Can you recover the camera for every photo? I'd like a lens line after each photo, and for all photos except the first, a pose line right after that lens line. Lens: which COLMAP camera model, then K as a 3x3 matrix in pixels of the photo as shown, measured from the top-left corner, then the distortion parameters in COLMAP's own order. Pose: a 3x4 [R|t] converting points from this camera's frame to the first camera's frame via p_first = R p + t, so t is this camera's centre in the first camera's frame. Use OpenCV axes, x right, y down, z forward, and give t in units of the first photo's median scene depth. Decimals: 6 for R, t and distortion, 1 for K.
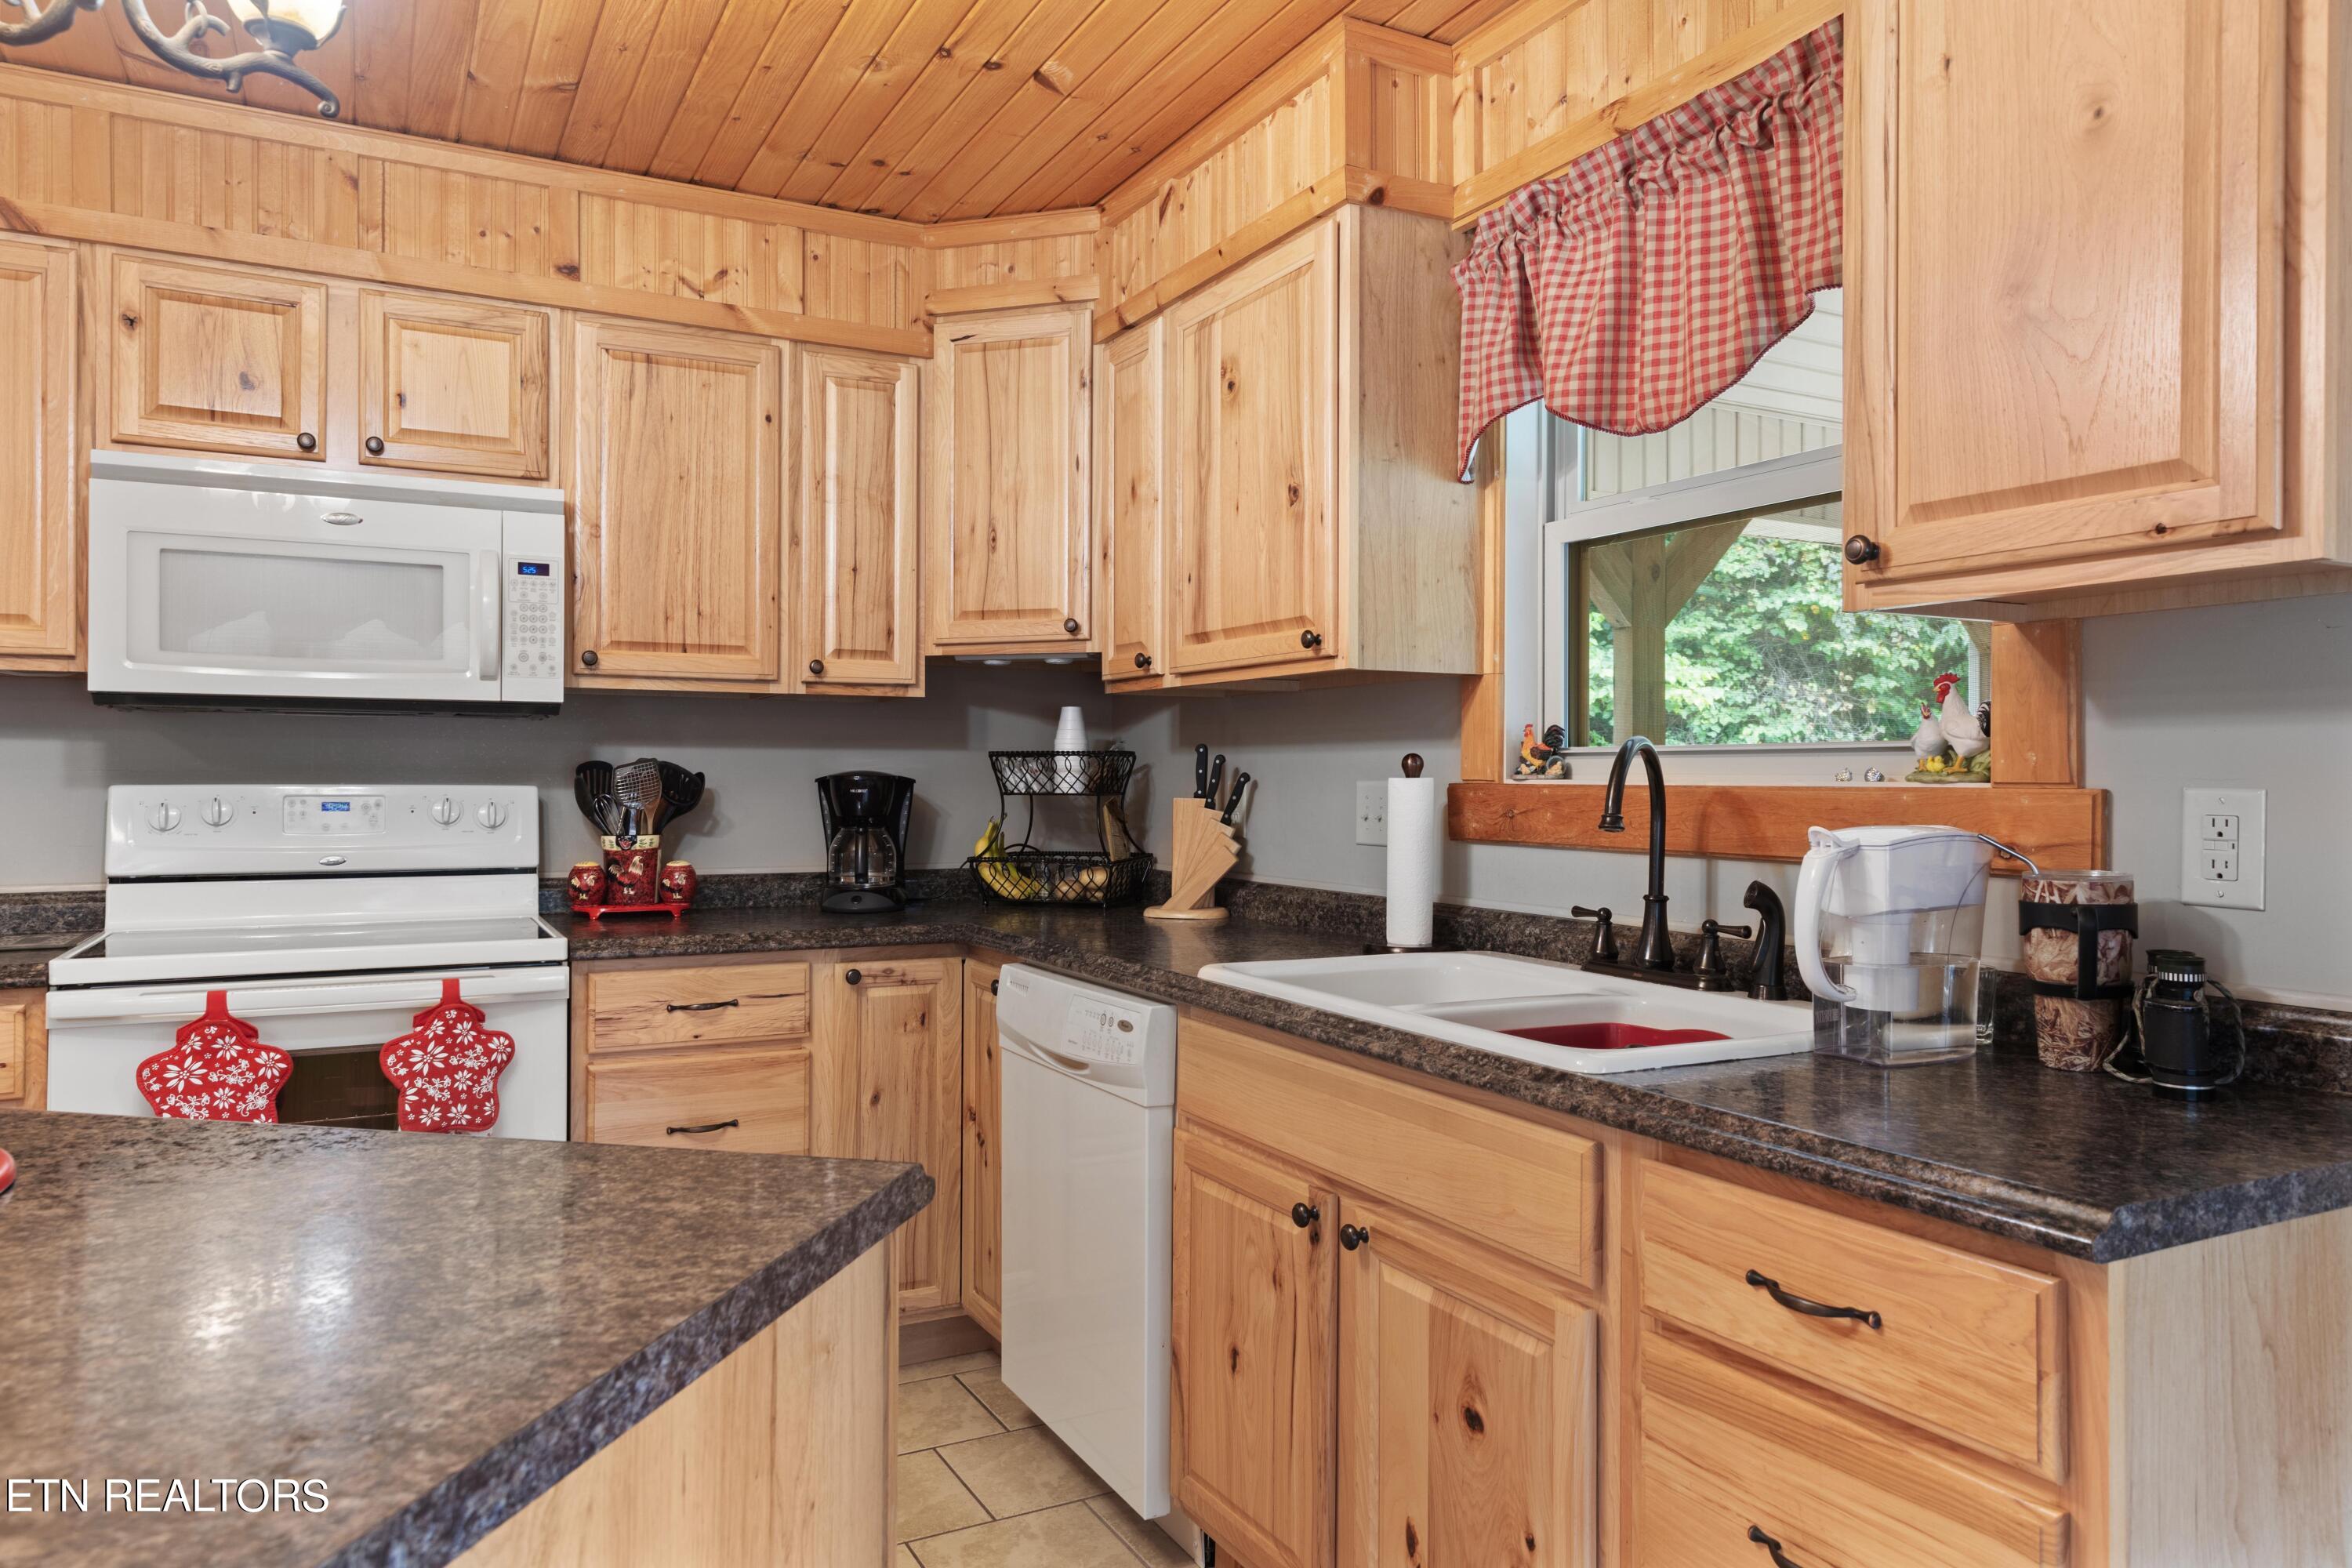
lens RADIAL K [[1525.7, 0, 1167.1], [0, 1525.7, 754.4], [0, 0, 1]] dist [0.006865, 0.004060]
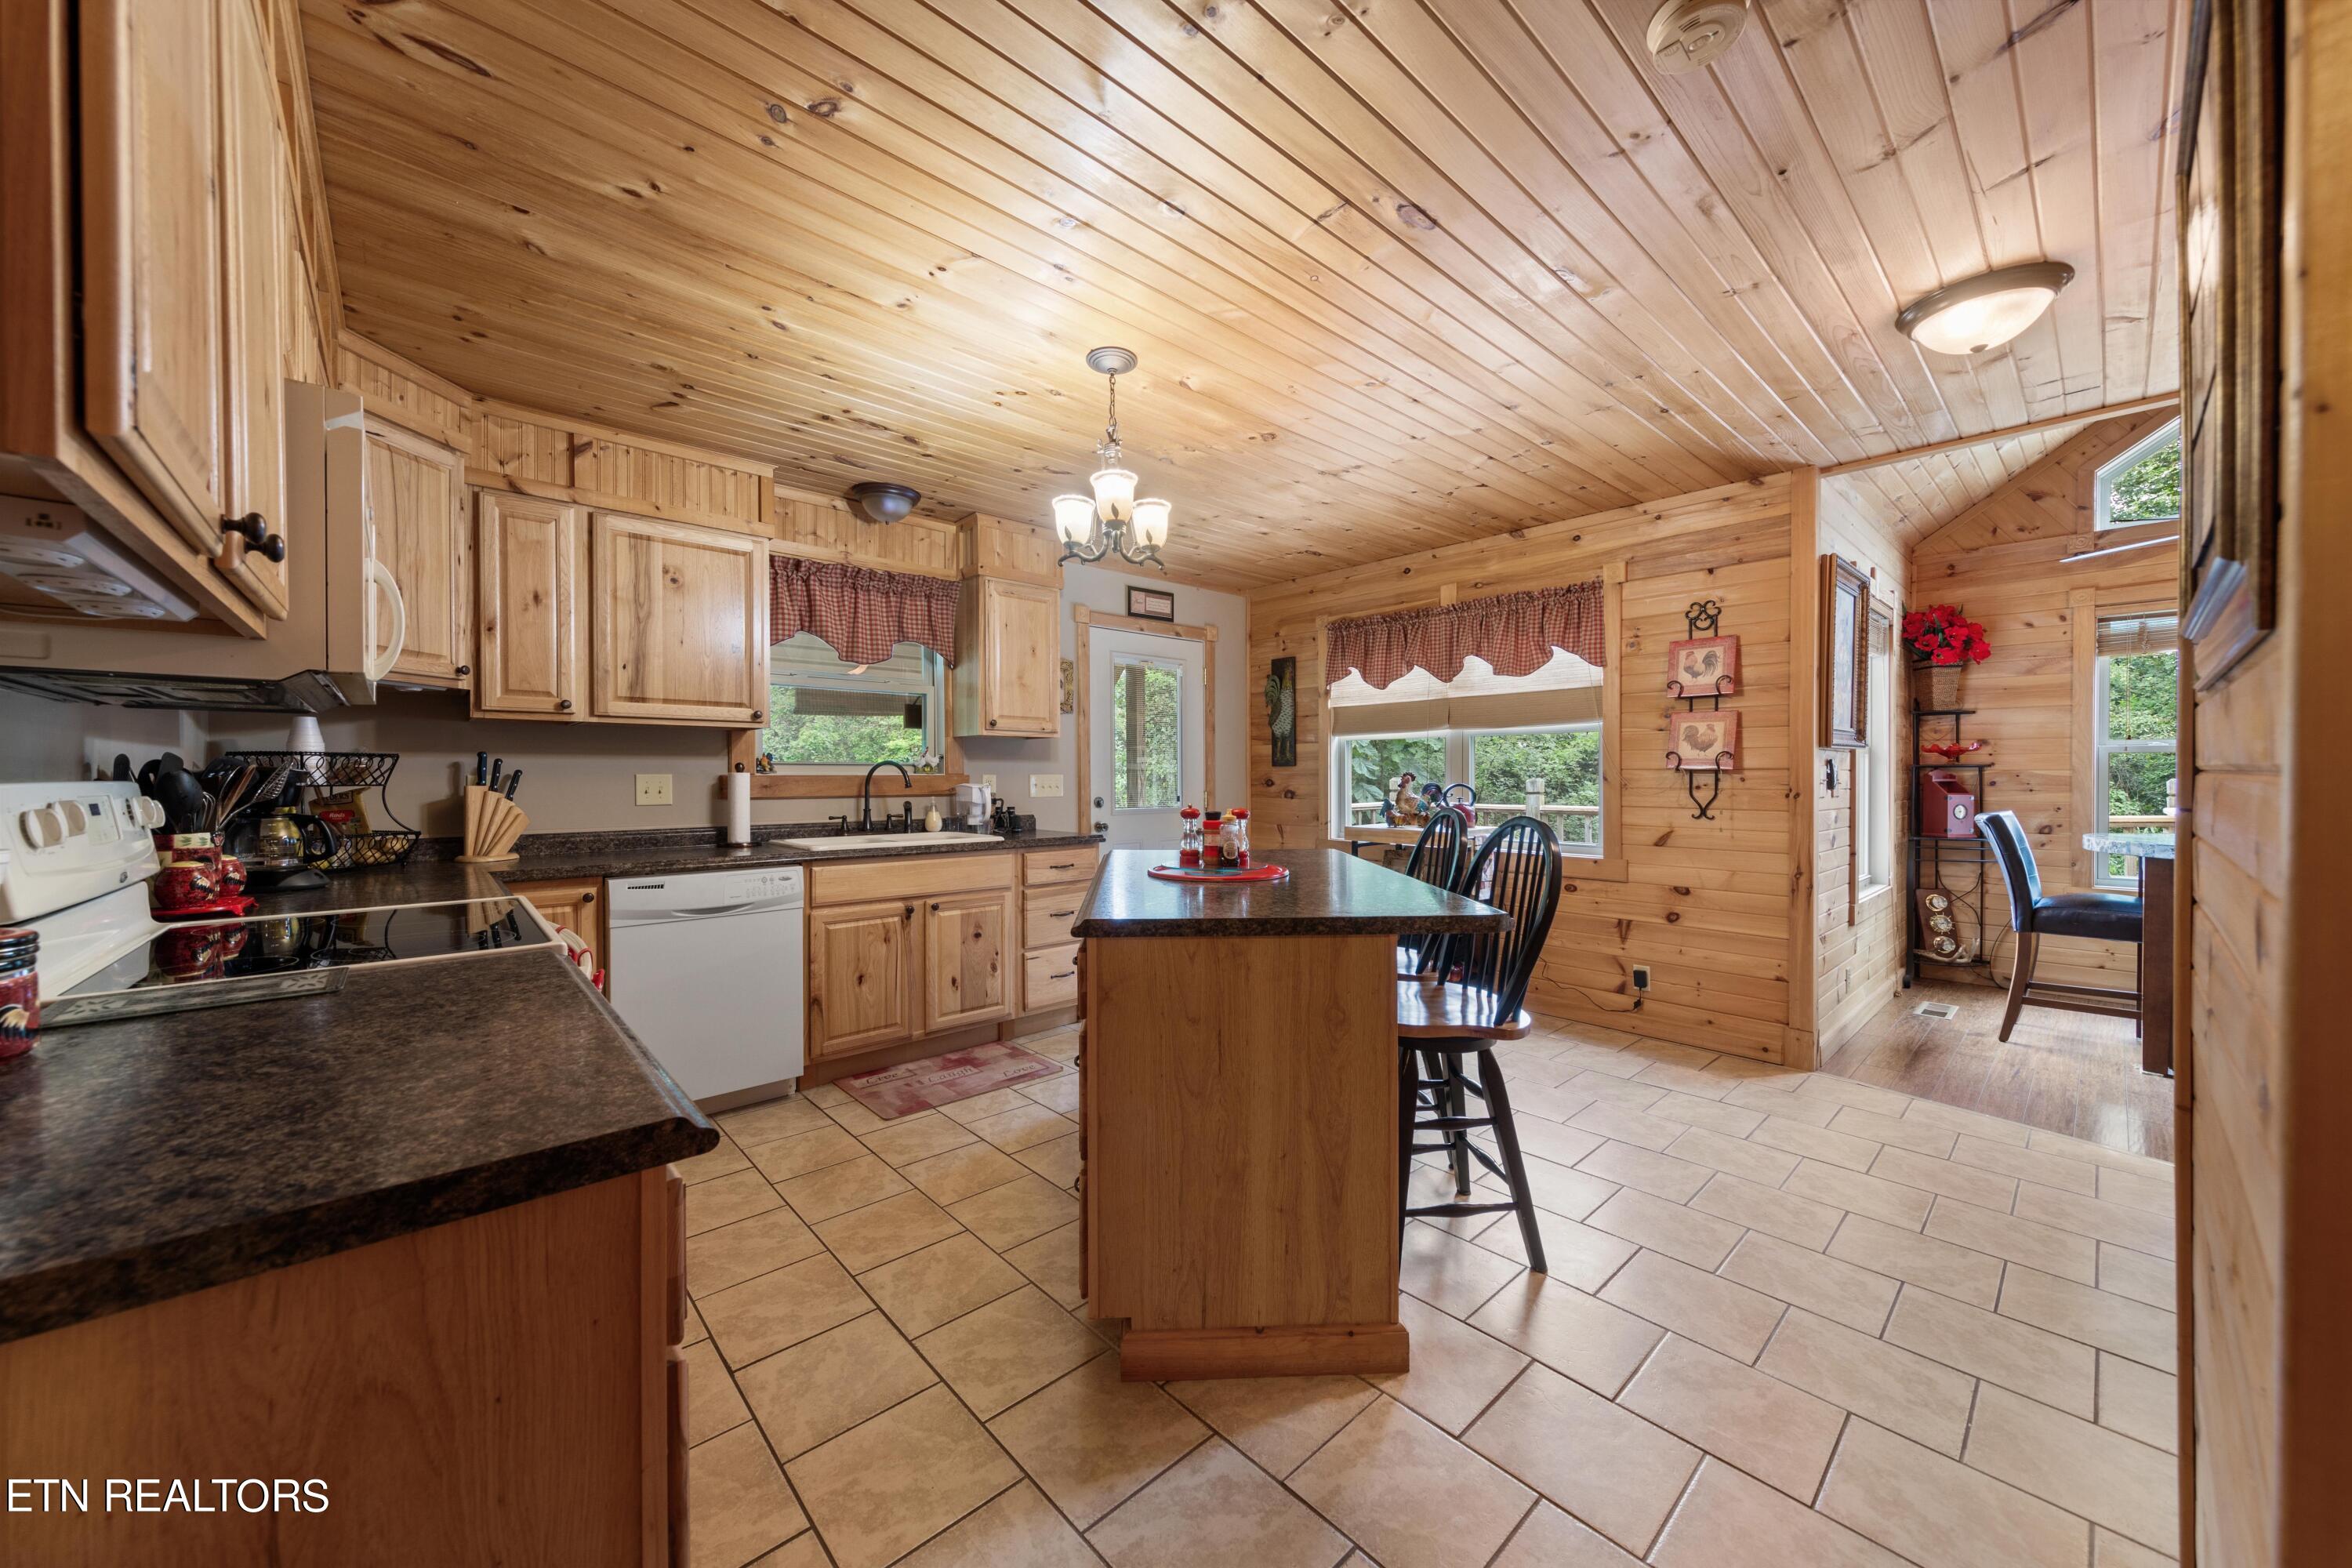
lens RADIAL K [[845.6, 0, 1176.0], [0, 845.6, 784.0], [0, 0, 1]] dist [0.000238, 0.000005]
pose [[-0.255033, -0.004727, 0.966921, -1.472654], [-0.010076, 0.999947, 0.002230, 0.024794], [-0.966880, -0.009174, -0.255067, 0.769228]]
